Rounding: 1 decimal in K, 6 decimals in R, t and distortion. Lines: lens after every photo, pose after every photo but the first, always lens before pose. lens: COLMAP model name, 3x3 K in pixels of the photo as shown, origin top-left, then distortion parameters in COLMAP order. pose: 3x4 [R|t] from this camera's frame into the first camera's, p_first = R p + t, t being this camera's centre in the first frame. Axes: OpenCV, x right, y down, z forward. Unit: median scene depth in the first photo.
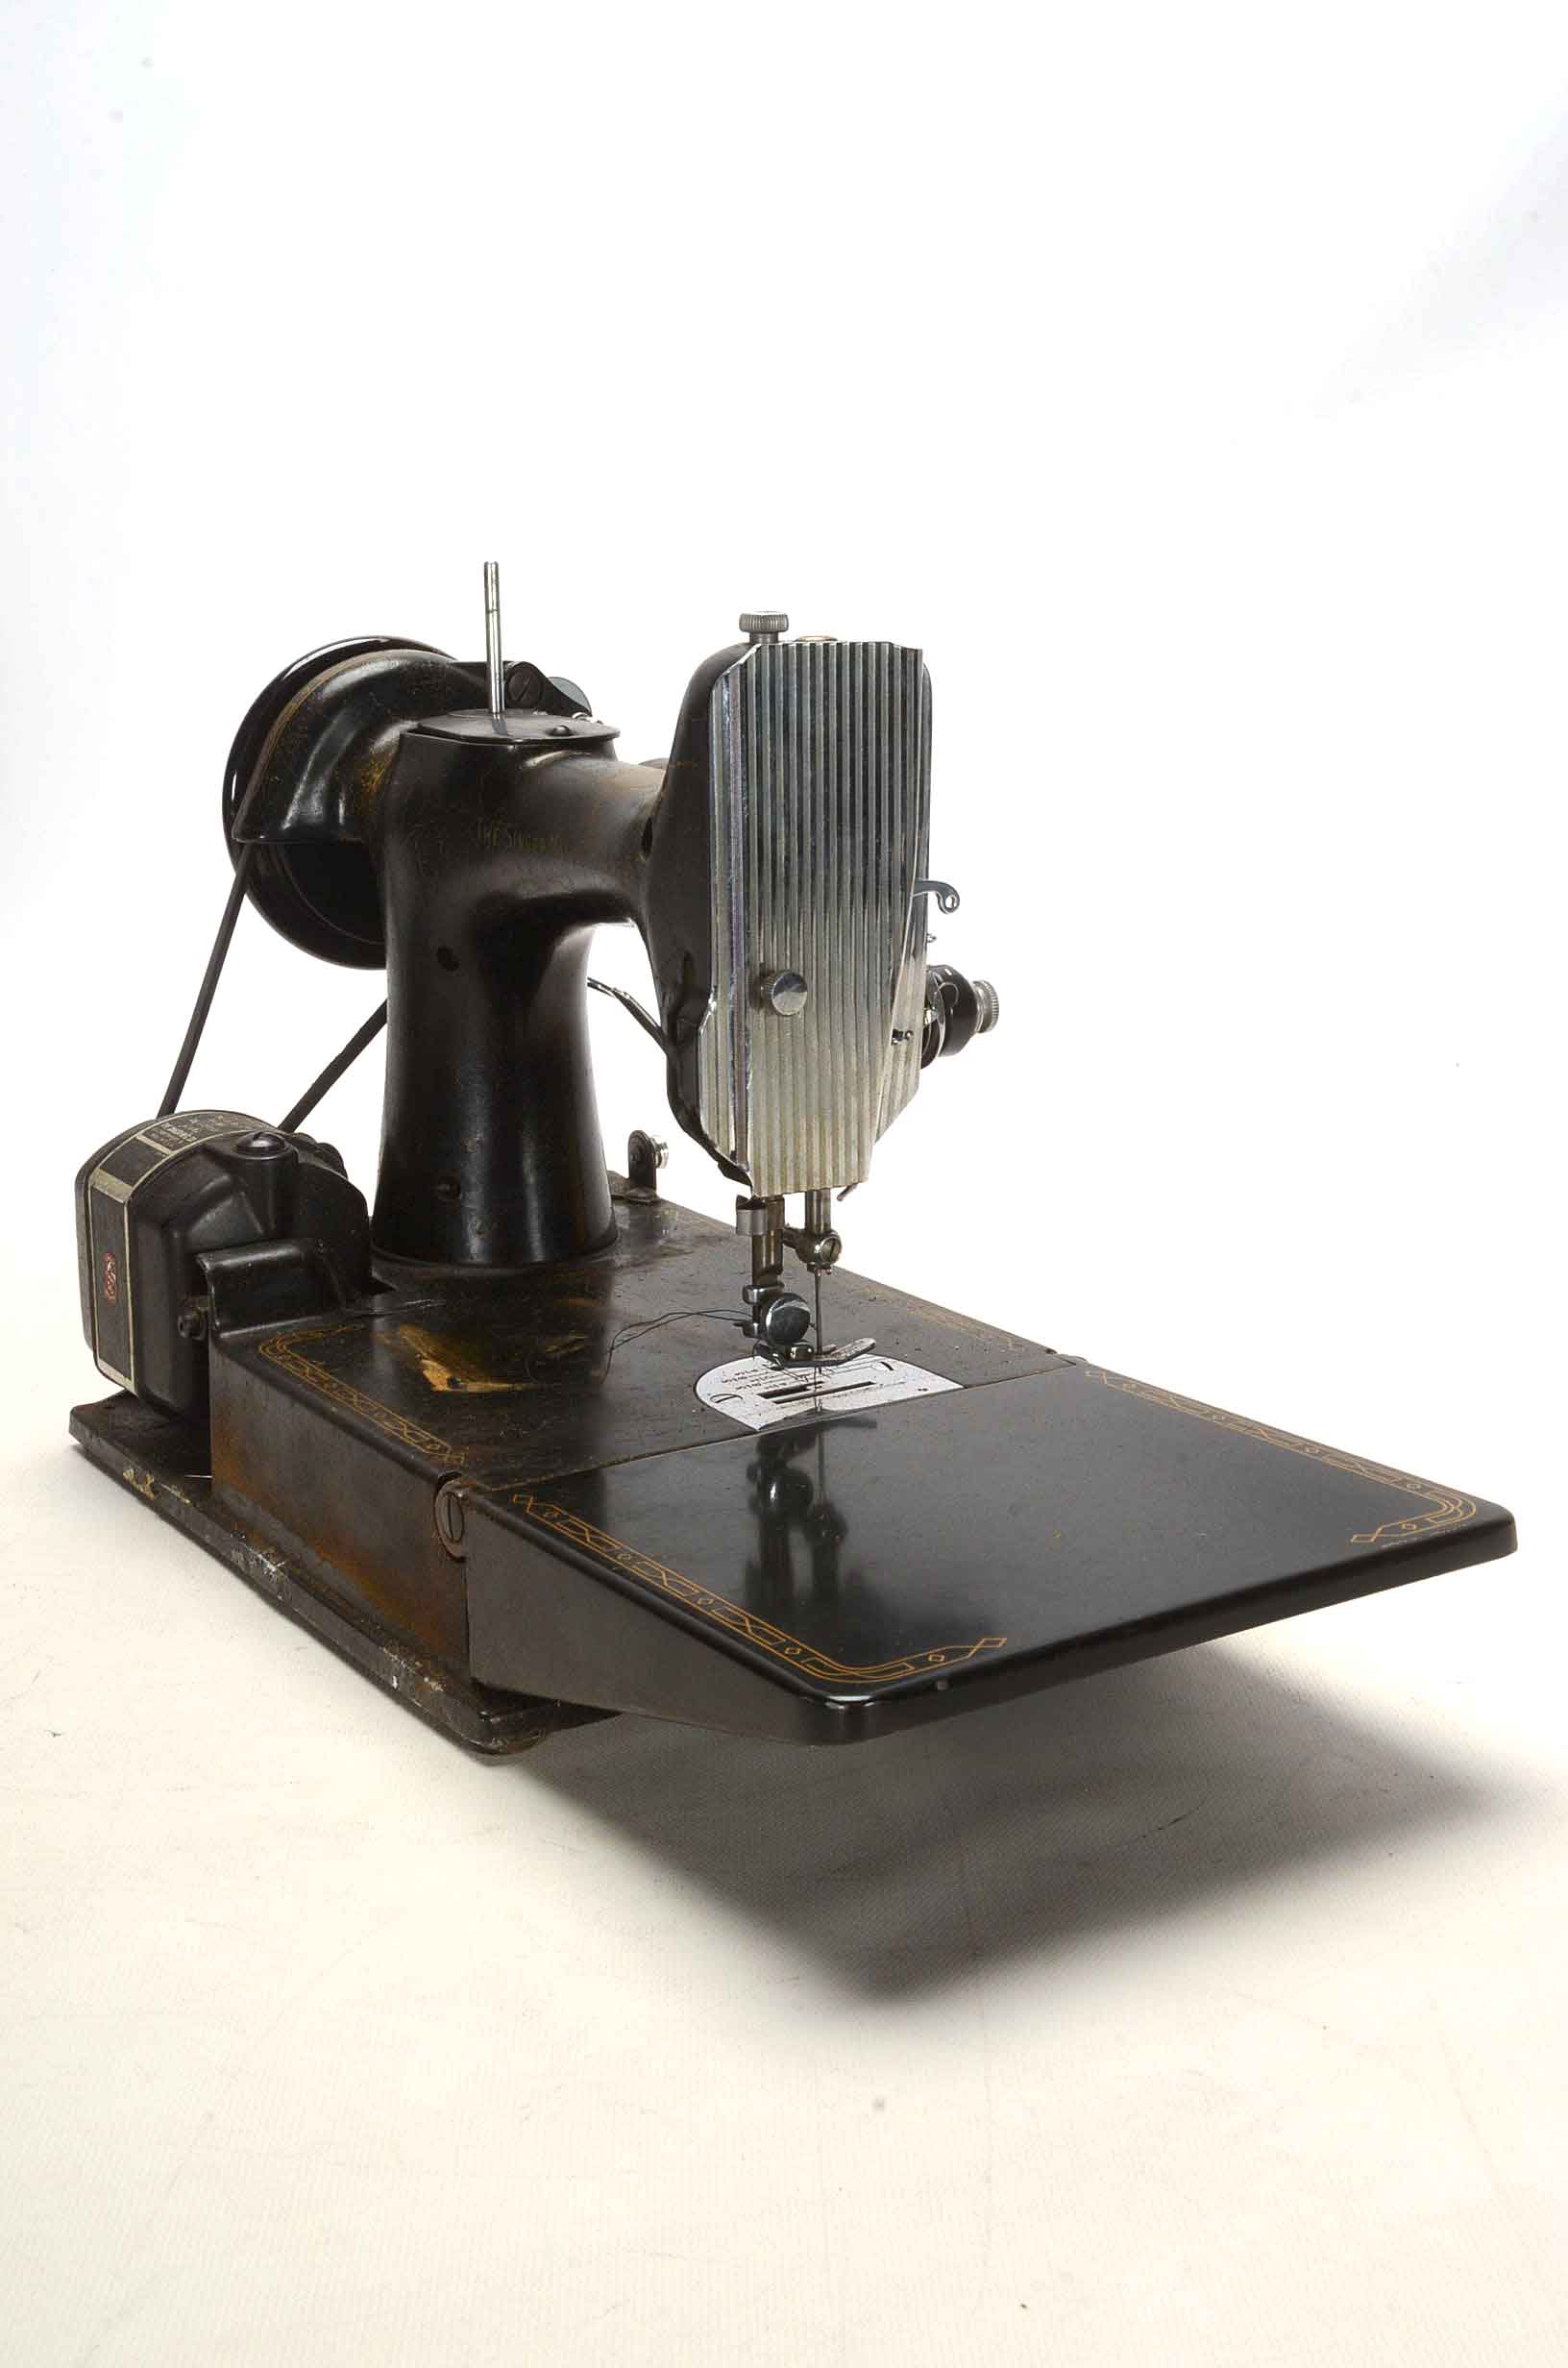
lens RADIAL K [[2914.6, 0, 780.9], [0, 2914.6, 1194.4], [0, 0, 1]] dist [0.031423, 0.000000]
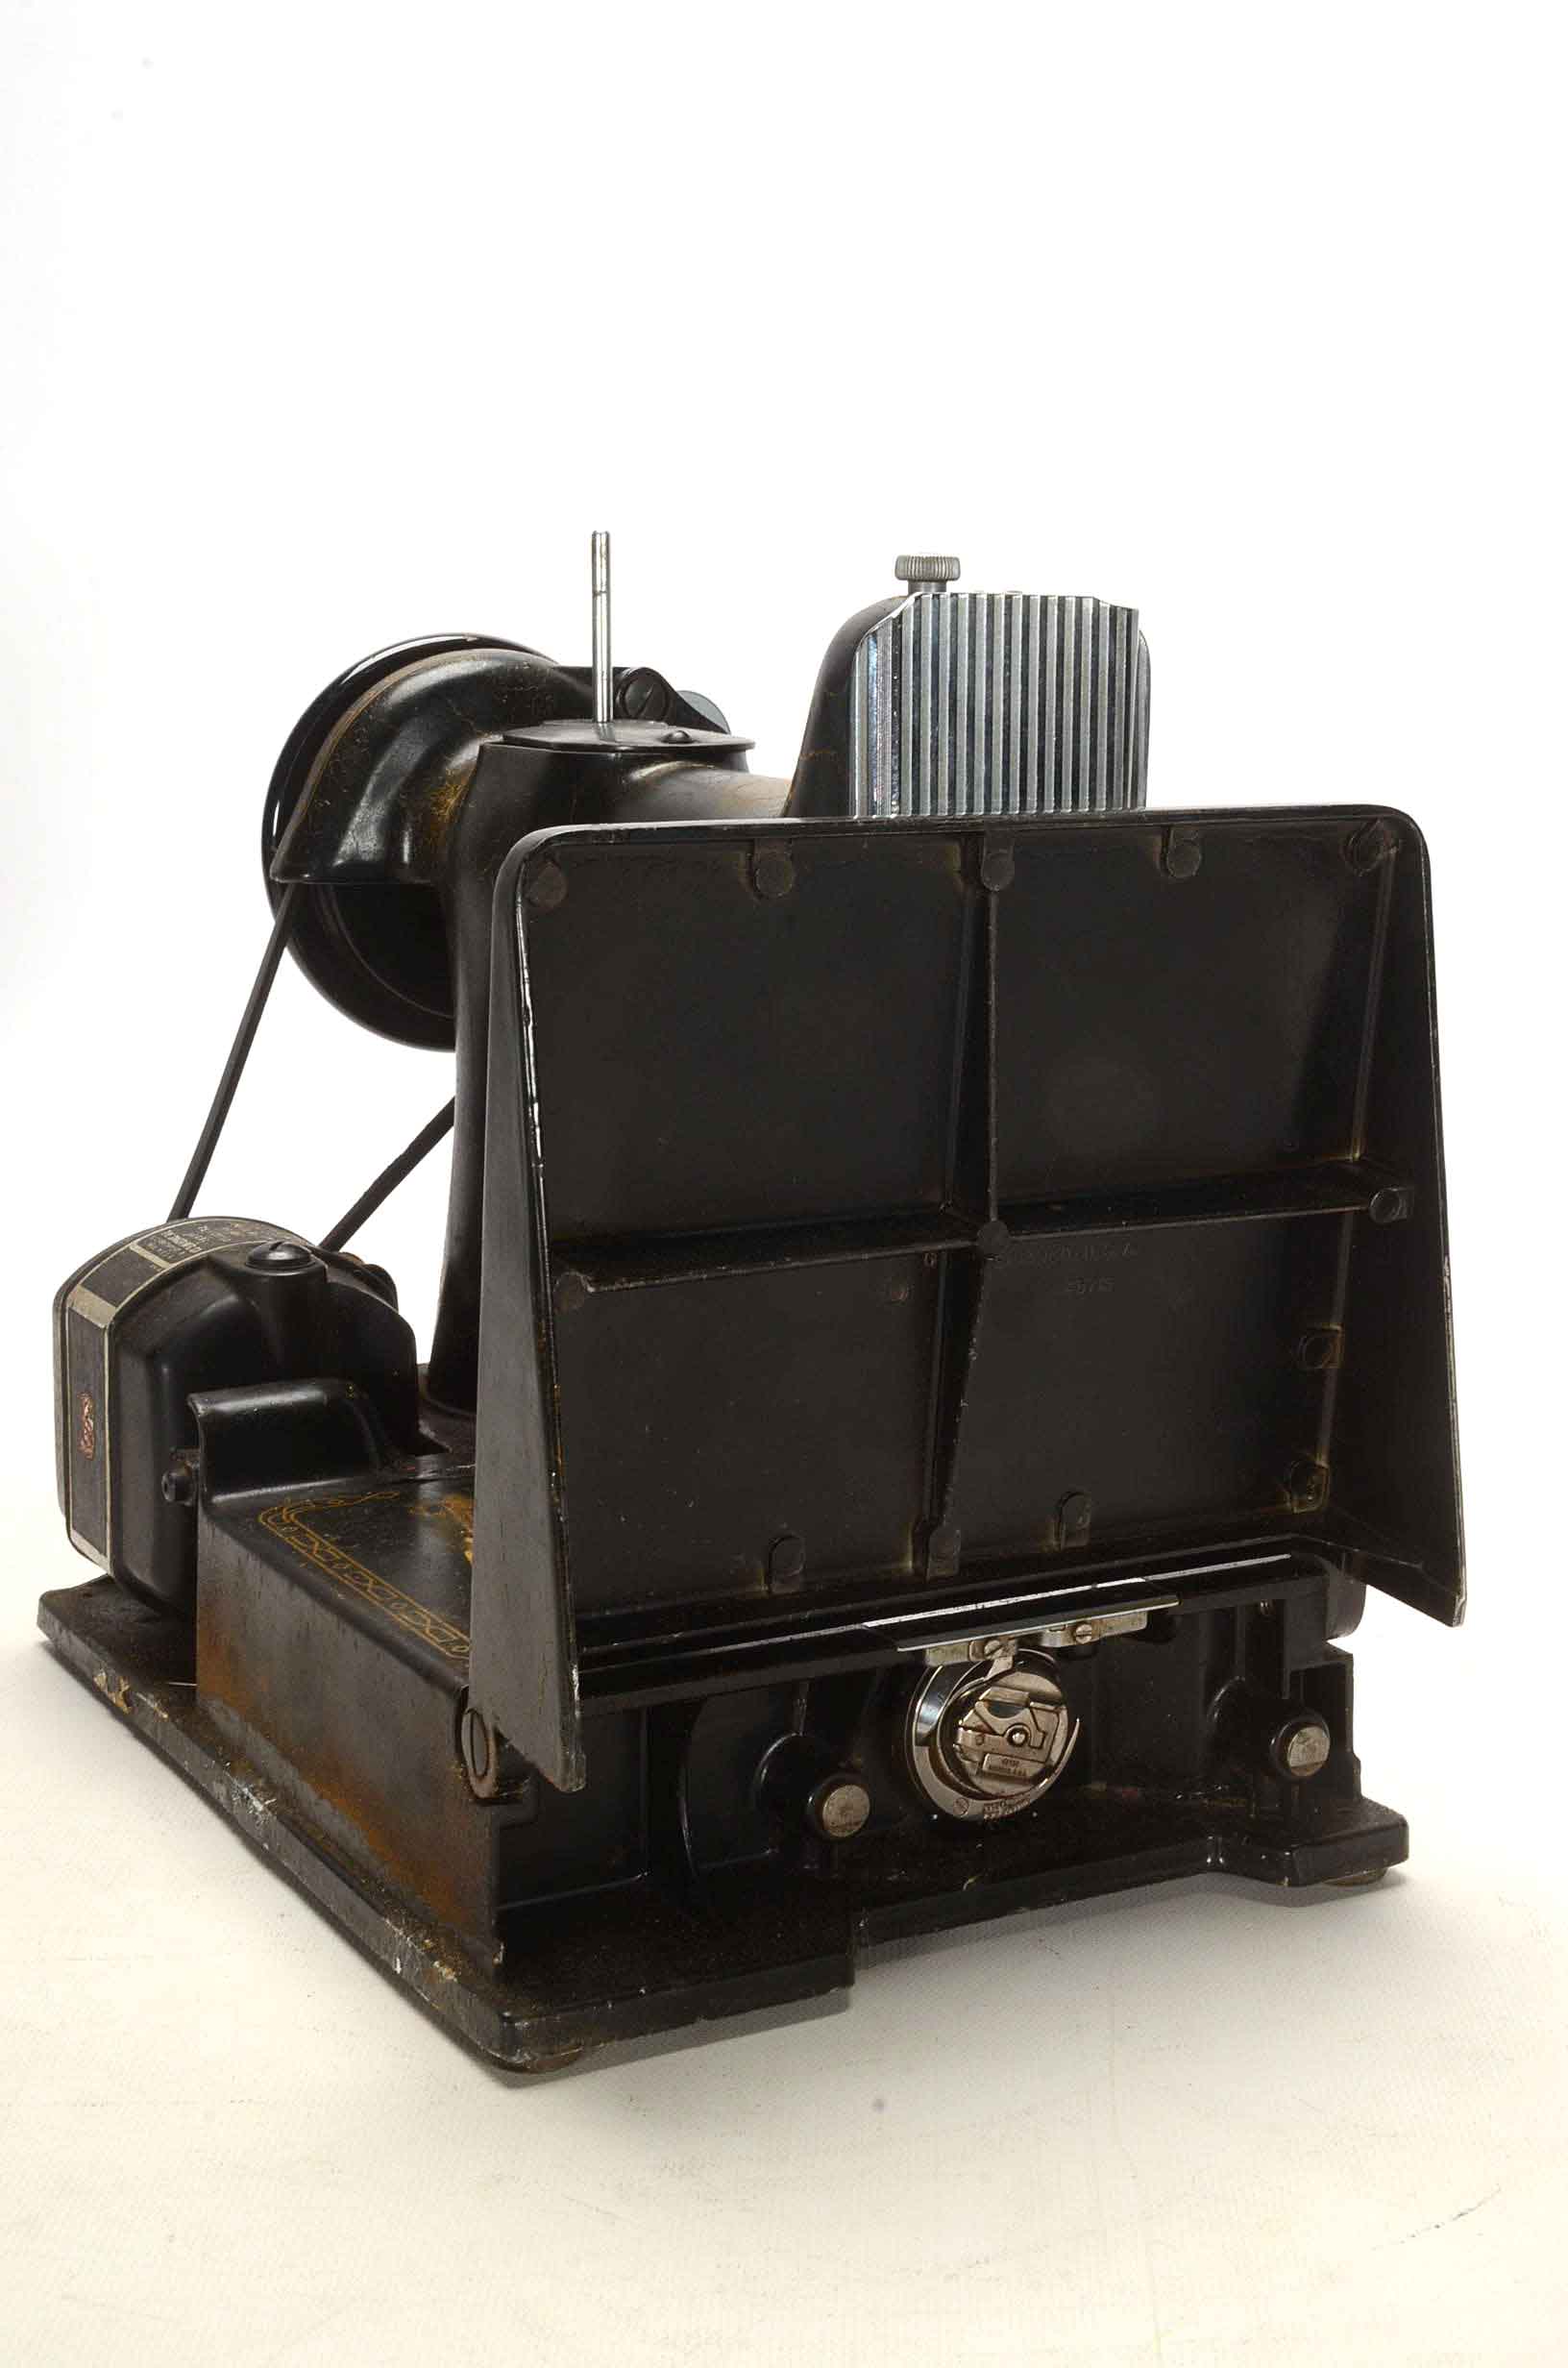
lens RADIAL K [[3253.6, 0, 784.4], [0, 3253.6, 1182.7], [0, 0, 1]] dist [0.067224, 0.000000]
pose [[0.997119, 0.023140, -0.072240, 0.018719], [-0.028222, 0.997138, -0.070141, 0.020334], [0.070410, 0.071978, 0.994918, 0.140667]]
